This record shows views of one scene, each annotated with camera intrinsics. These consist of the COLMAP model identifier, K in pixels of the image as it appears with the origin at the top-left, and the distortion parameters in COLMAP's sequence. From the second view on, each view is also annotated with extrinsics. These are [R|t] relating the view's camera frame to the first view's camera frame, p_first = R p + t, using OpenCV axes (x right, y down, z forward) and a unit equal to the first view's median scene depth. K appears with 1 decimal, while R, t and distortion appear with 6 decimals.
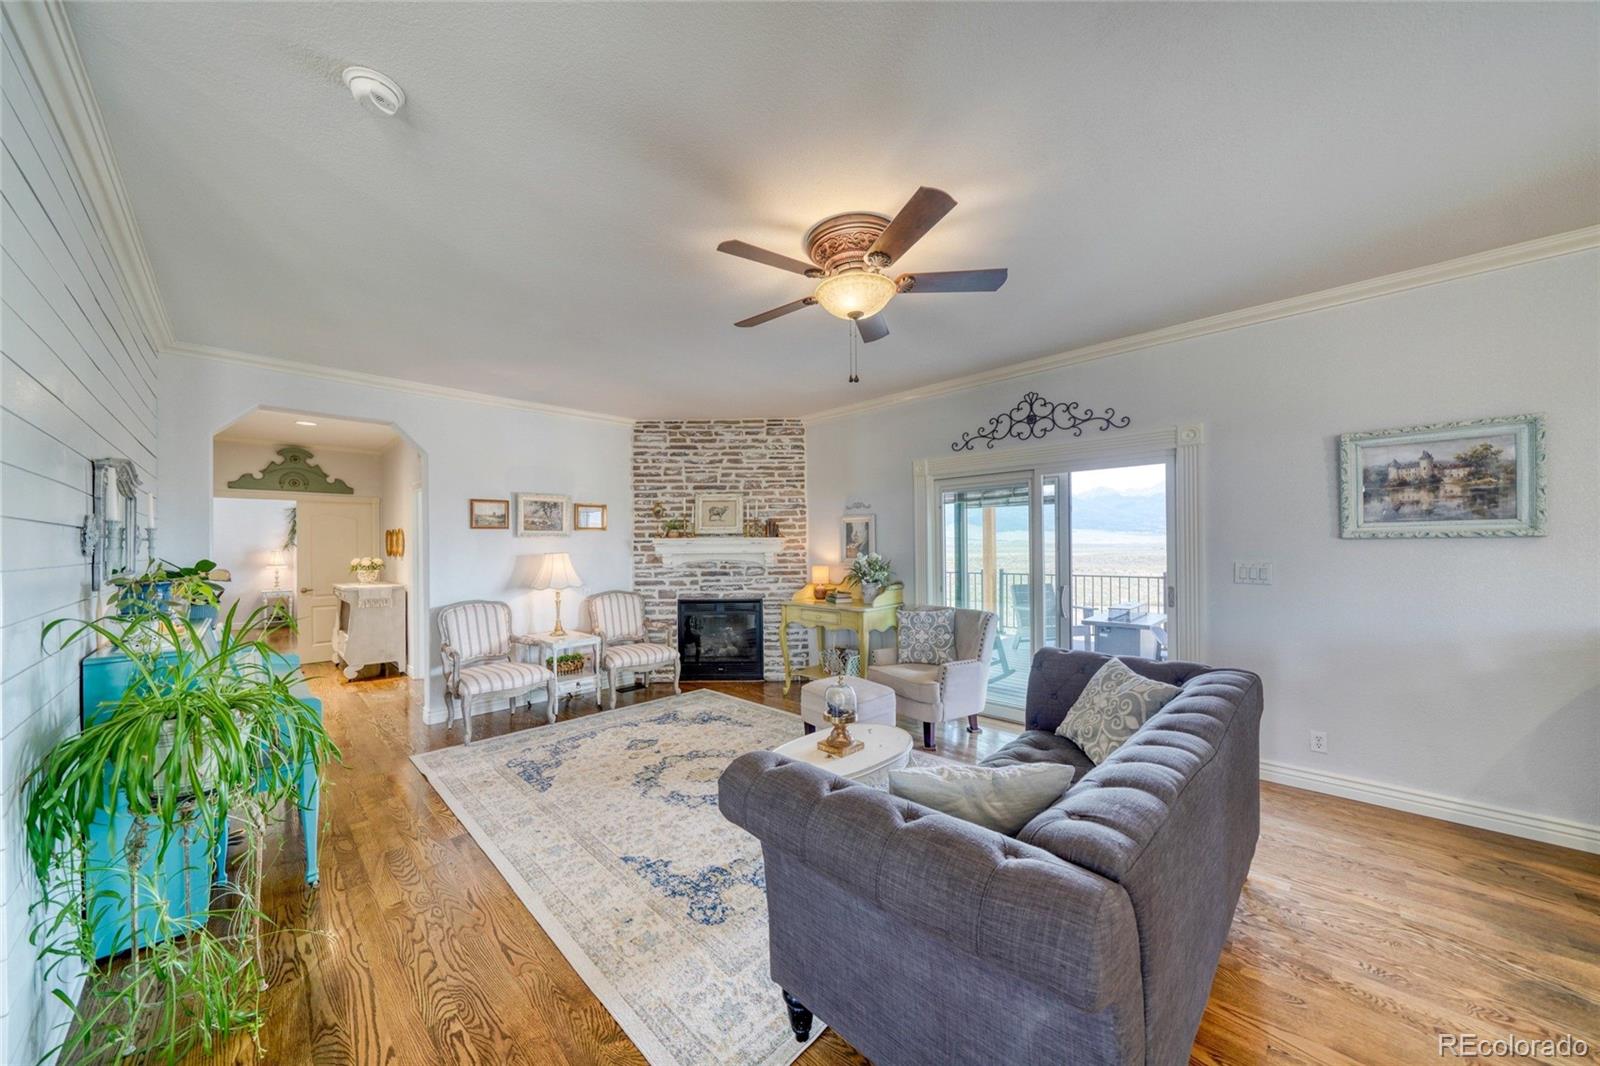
lens RADIAL K [[558.2, 0, 794.3], [0, 558.2, 545.9], [0, 0, 1]] dist [-0.007158, 0.000459]
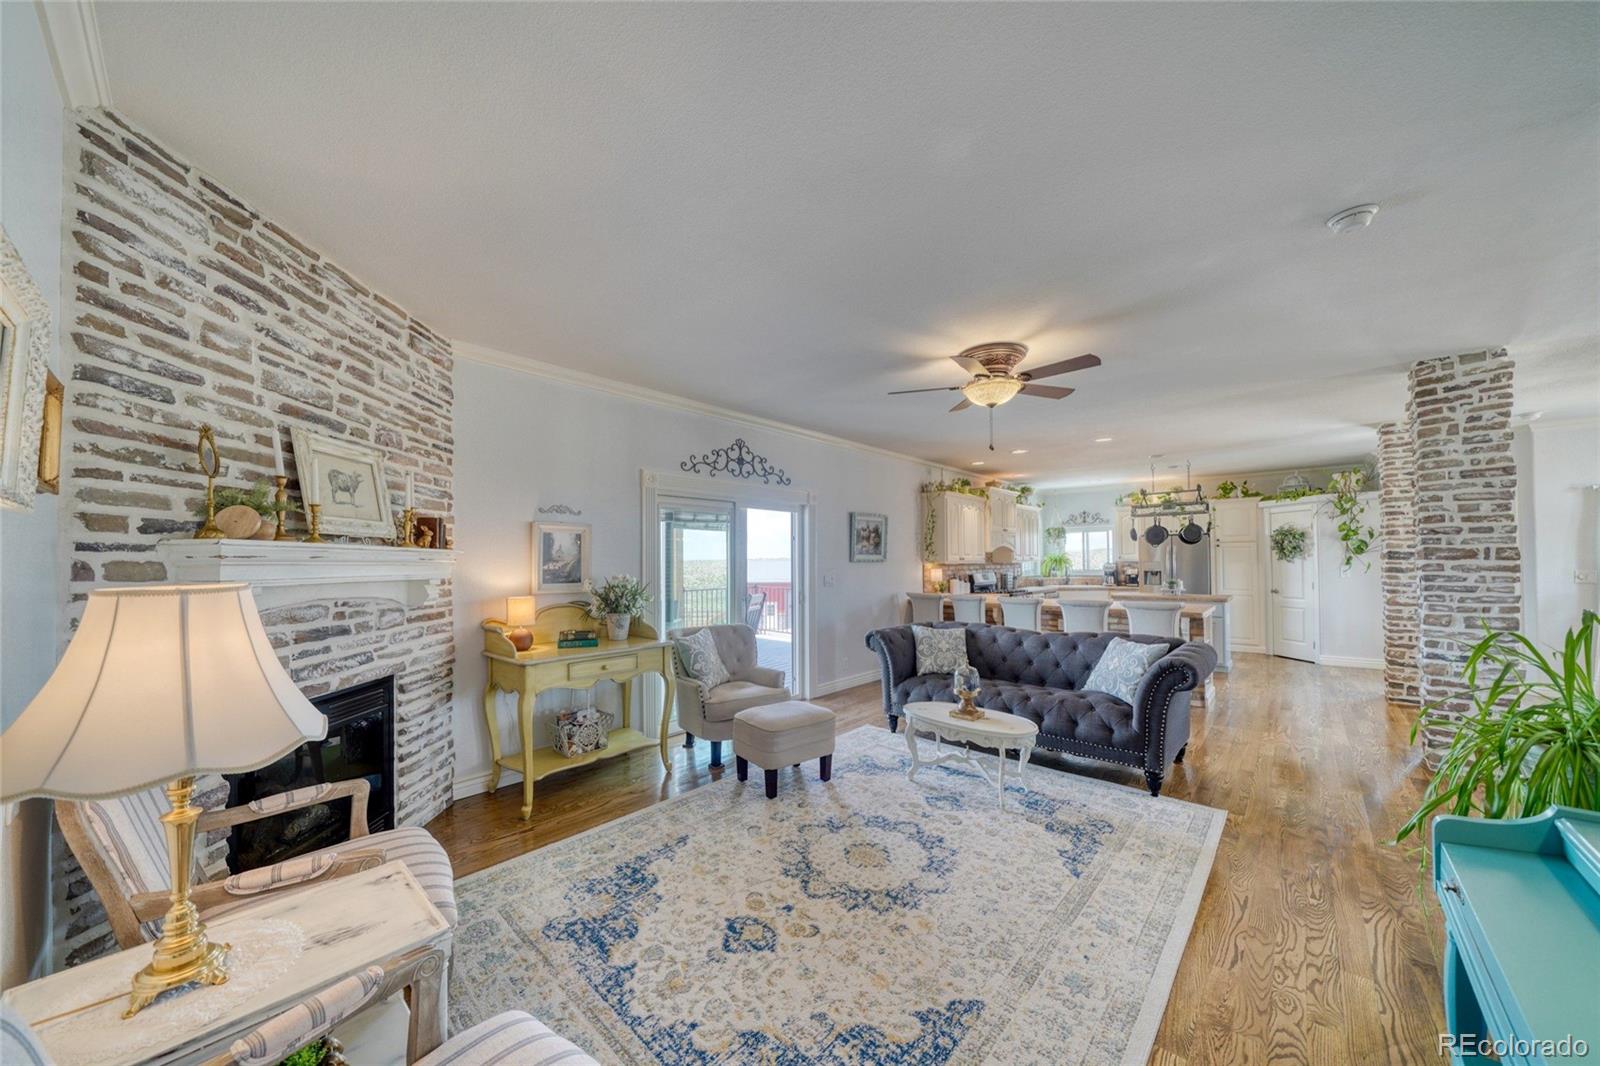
lens RADIAL K [[558.2, 0, 790.9], [0, 558.2, 552.9], [0, 0, 1]] dist [-0.007158, 0.000459]
pose [[-0.046351, 0.029097, 0.998501, -0.563557], [0.008822, 0.999549, -0.028718, 0.006062], [-0.998886, 0.007478, -0.046586, 0.679674]]
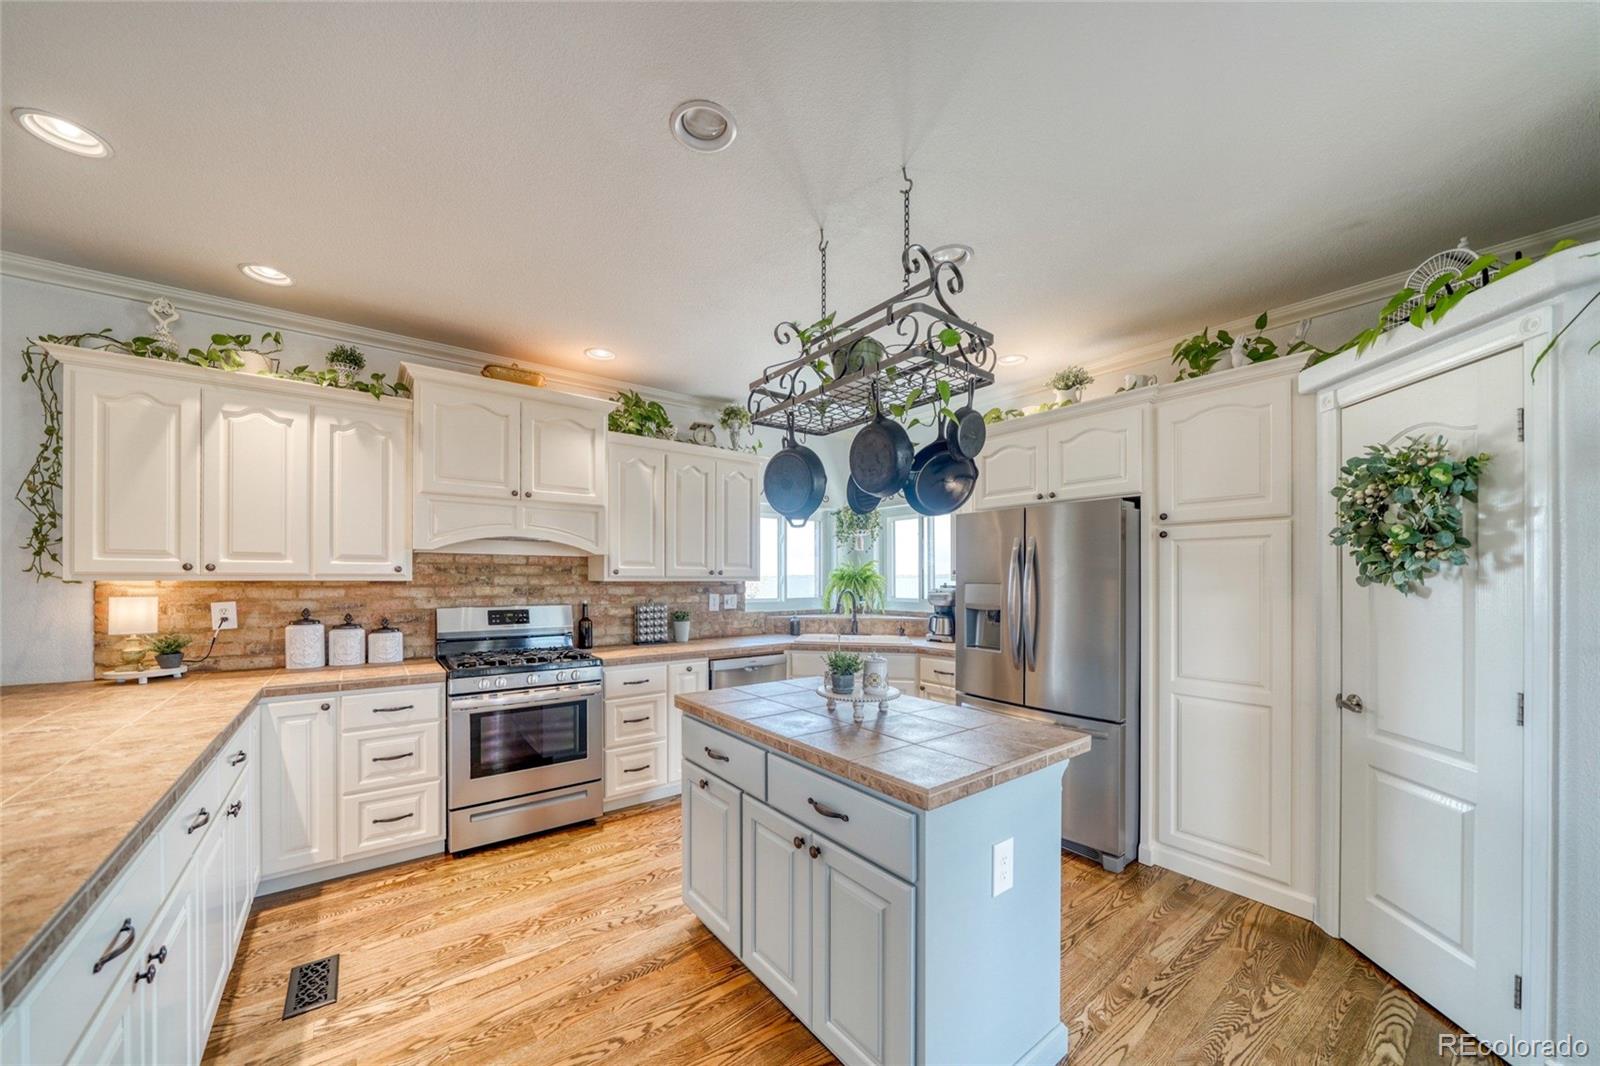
lens RADIAL K [[558.2, 0, 784.6], [0, 558.2, 580.6], [0, 0, 1]] dist [-0.007158, 0.000459]
pose [[0.147741, 0.009037, 0.988985, 0.365469], [-0.004982, 0.999952, -0.008393, -0.002245], [-0.989014, -0.003687, 0.147779, -0.289752]]
